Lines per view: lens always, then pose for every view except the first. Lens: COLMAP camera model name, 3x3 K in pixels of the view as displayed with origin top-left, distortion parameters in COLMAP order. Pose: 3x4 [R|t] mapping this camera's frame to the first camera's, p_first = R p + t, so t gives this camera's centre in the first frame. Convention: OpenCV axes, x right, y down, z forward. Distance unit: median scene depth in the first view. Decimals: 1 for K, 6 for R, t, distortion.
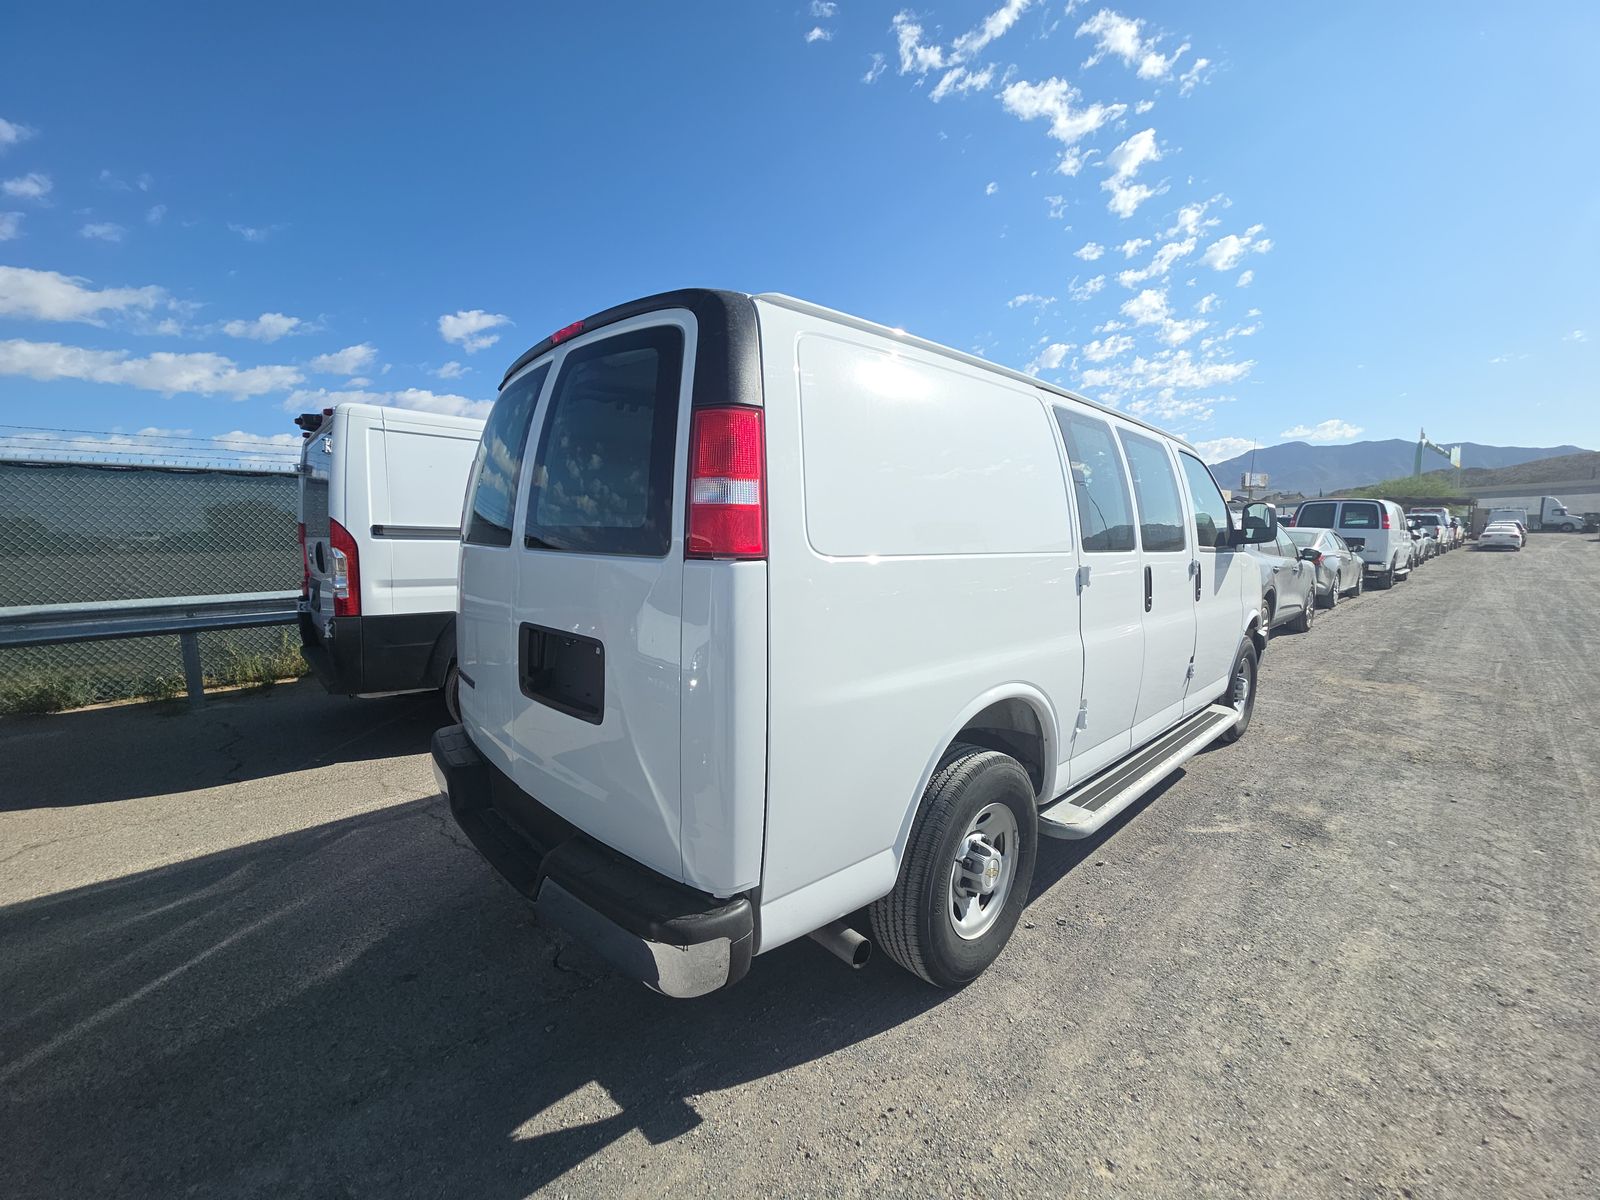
lens RADIAL K [[623.4, 0, 799.9], [0, 623.4, 592.5], [0, 0, 1]] dist [0.018268, -0.010553]
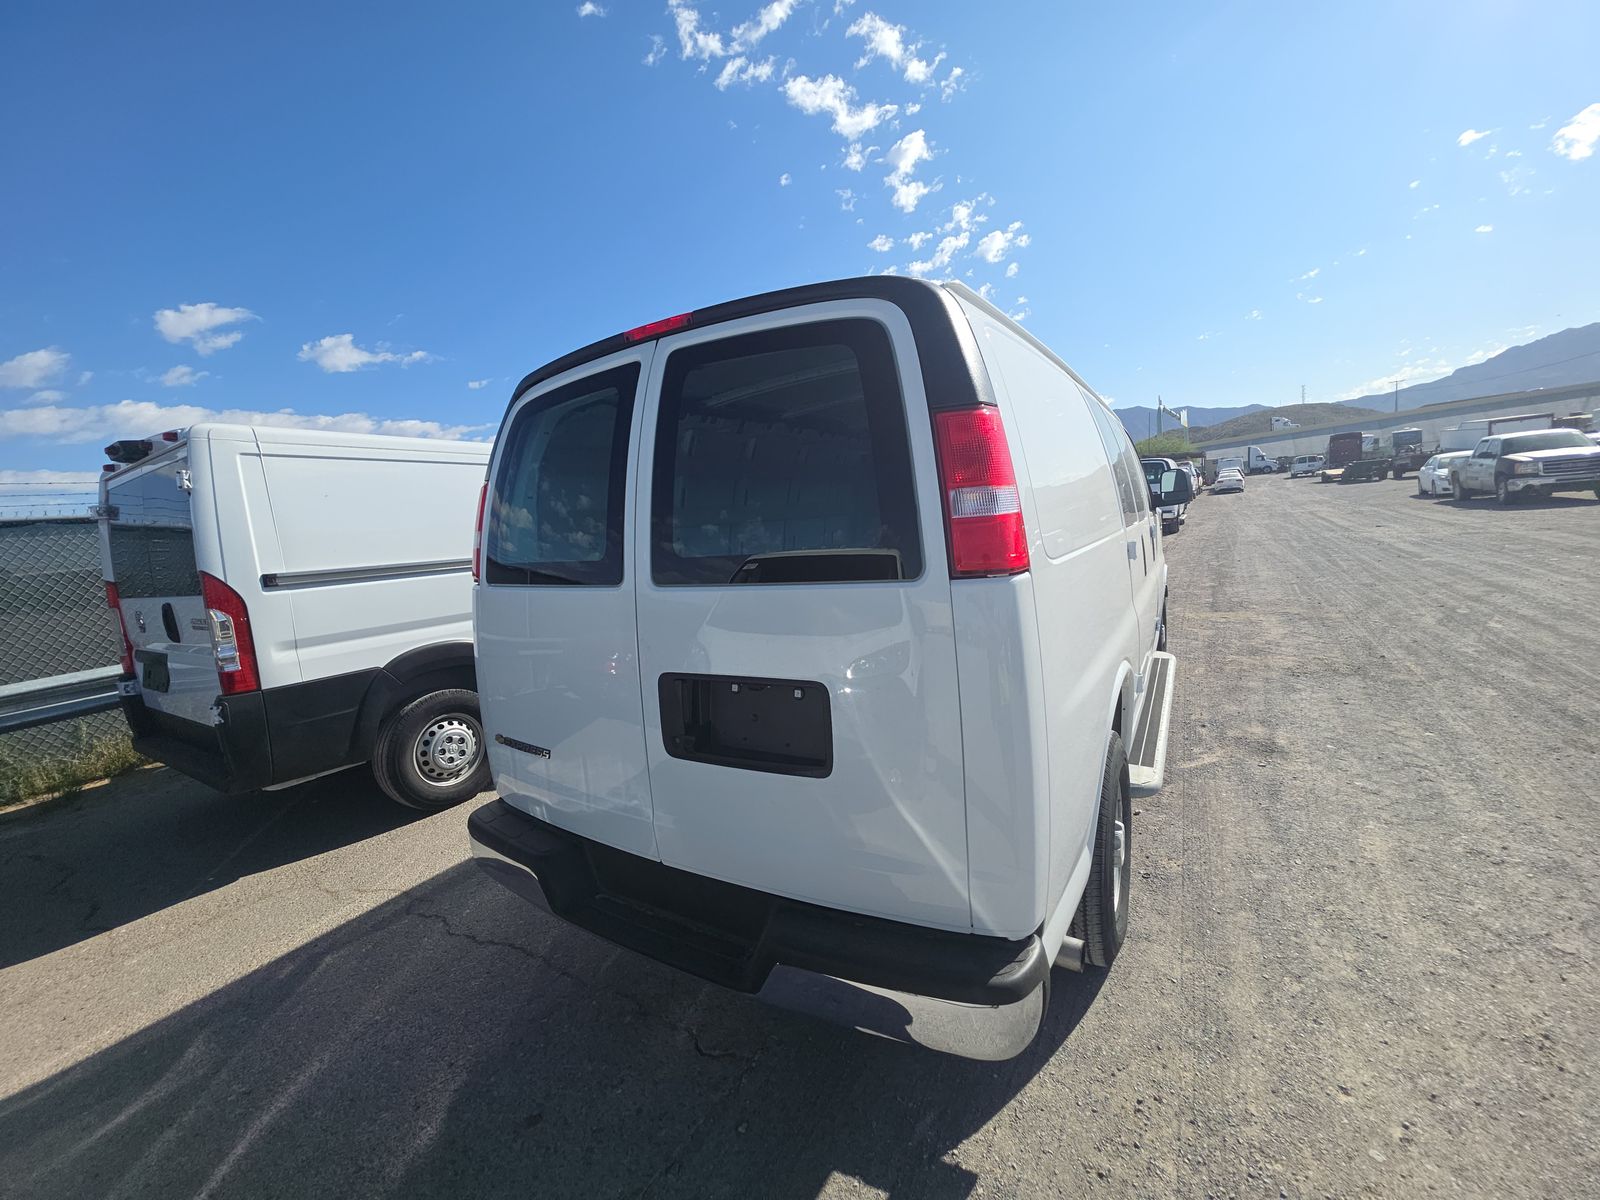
lens RADIAL K [[623.4, 0, 799.9], [0, 623.4, 592.5], [0, 0, 1]] dist [0.018268, -0.010553]
pose [[0.964825, -0.116771, 0.235536, -0.280438], [0.113524, 0.993159, 0.027348, -0.038939], [-0.237118, 0.000353, 0.971481, 0.083720]]
